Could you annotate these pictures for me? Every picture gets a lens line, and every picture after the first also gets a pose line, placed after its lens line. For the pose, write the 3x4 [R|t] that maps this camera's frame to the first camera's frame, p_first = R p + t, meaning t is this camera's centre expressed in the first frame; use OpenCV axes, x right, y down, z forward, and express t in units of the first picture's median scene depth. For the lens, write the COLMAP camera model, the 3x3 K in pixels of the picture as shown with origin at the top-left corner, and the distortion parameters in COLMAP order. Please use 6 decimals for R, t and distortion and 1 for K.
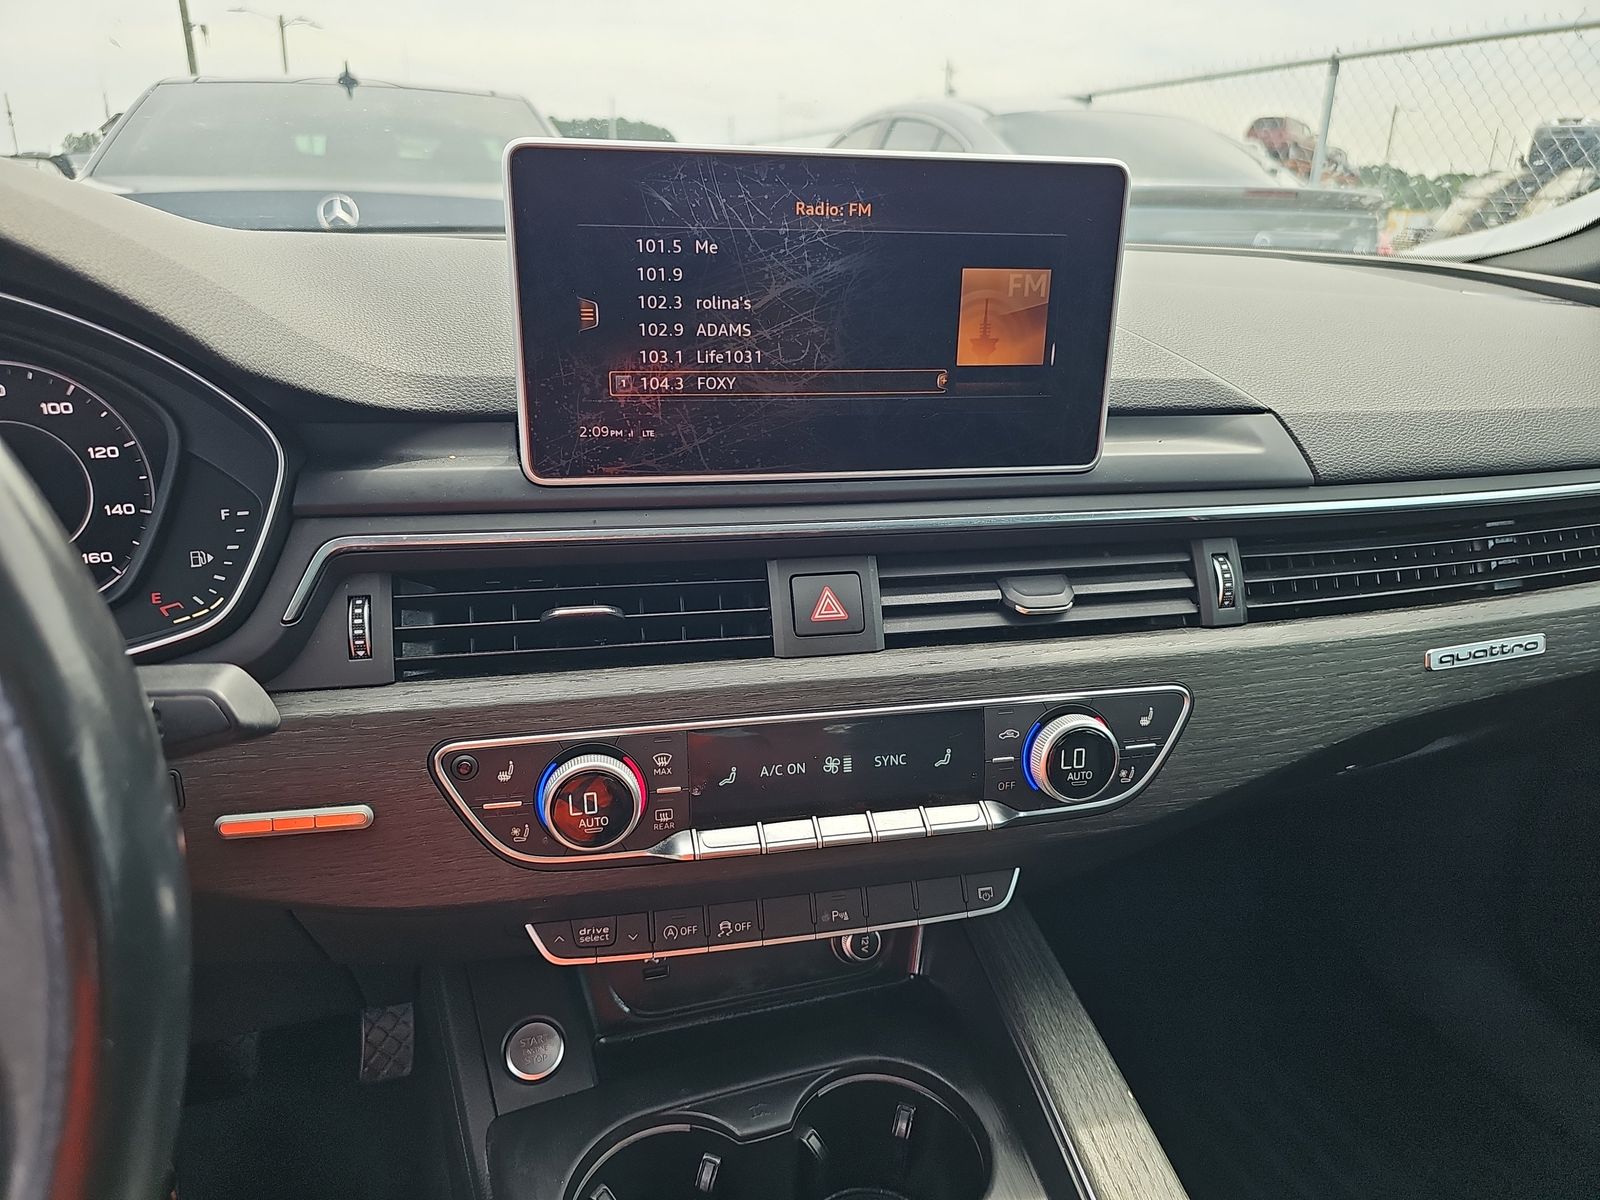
lens RADIAL K [[1063.4, 0, 775.0], [0, 1063.4, 600.9], [0, 0, 1]] dist [0.038806, -0.033327]
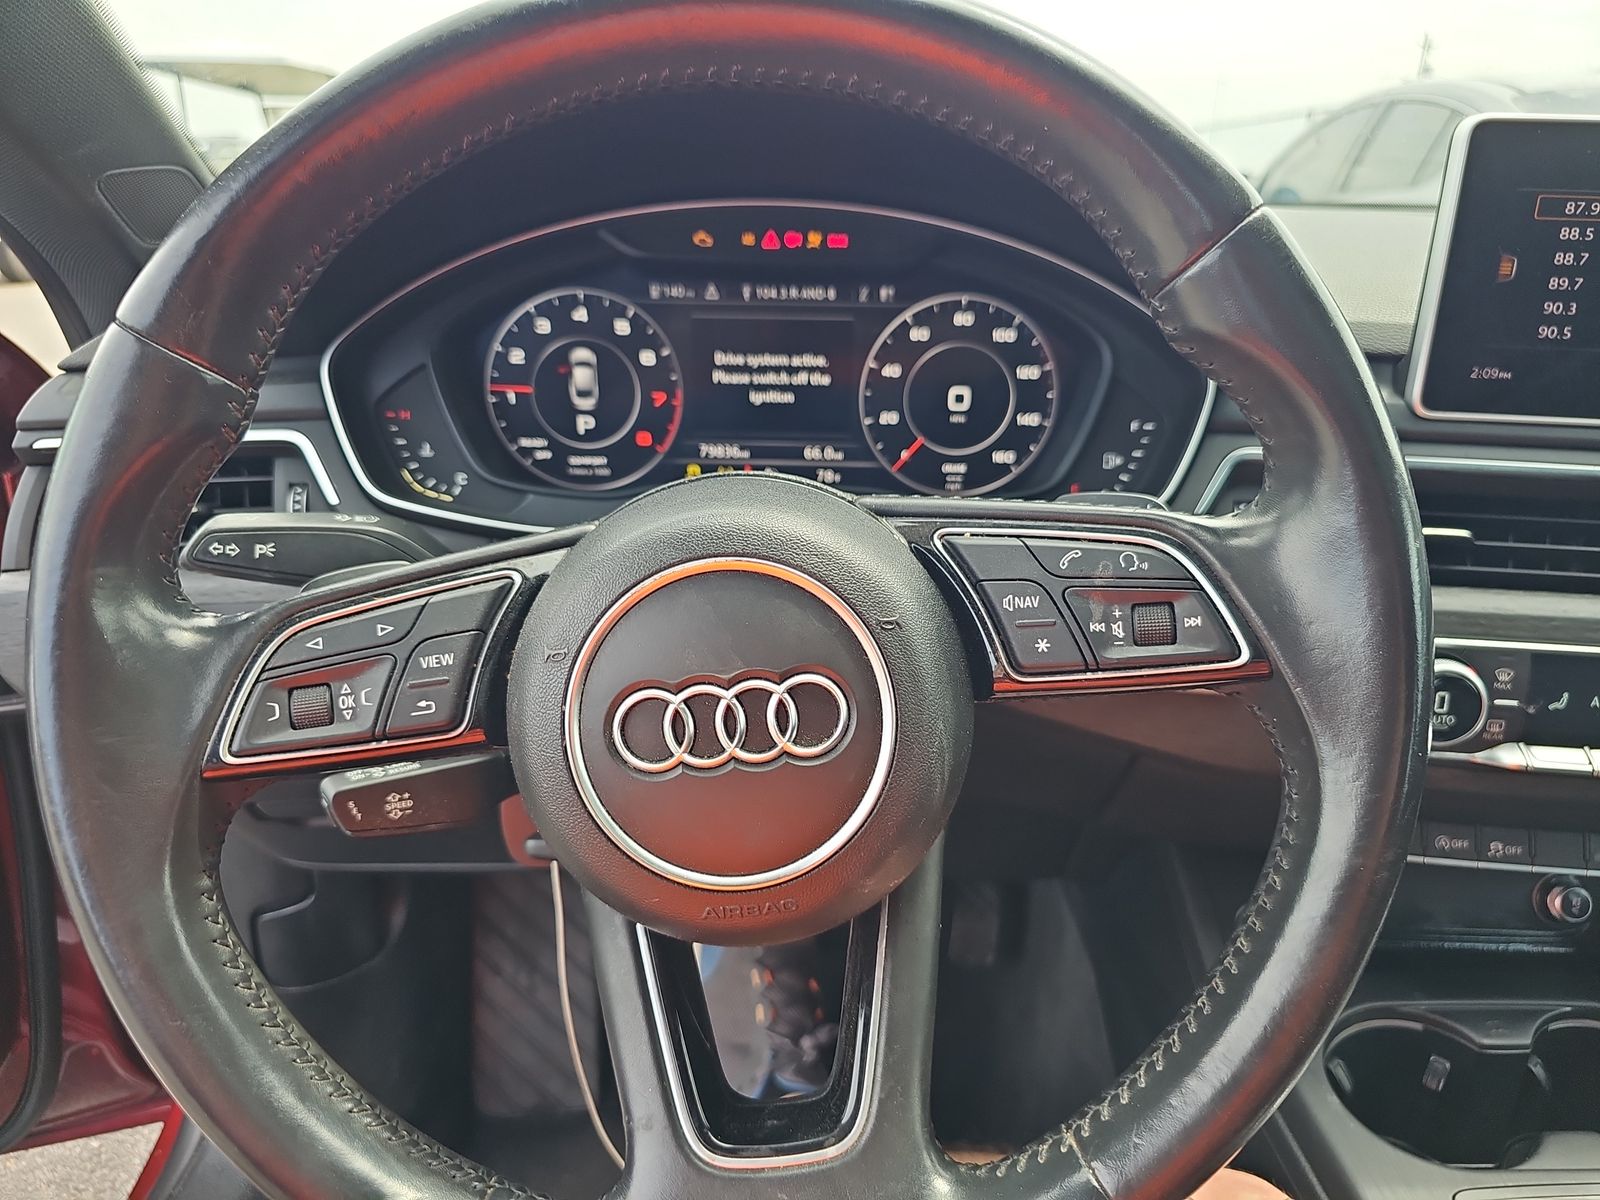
lens RADIAL K [[1075.6, 0, 800.0], [0, 1075.6, 600.0], [0, 0, 1]] dist [0.033796, -0.029434]
pose [[0.948813, 0.114465, -0.294368, -0.468245], [-0.113968, 0.993305, 0.018903, 0.131927], [0.294561, 0.015613, 0.955505, -0.281450]]
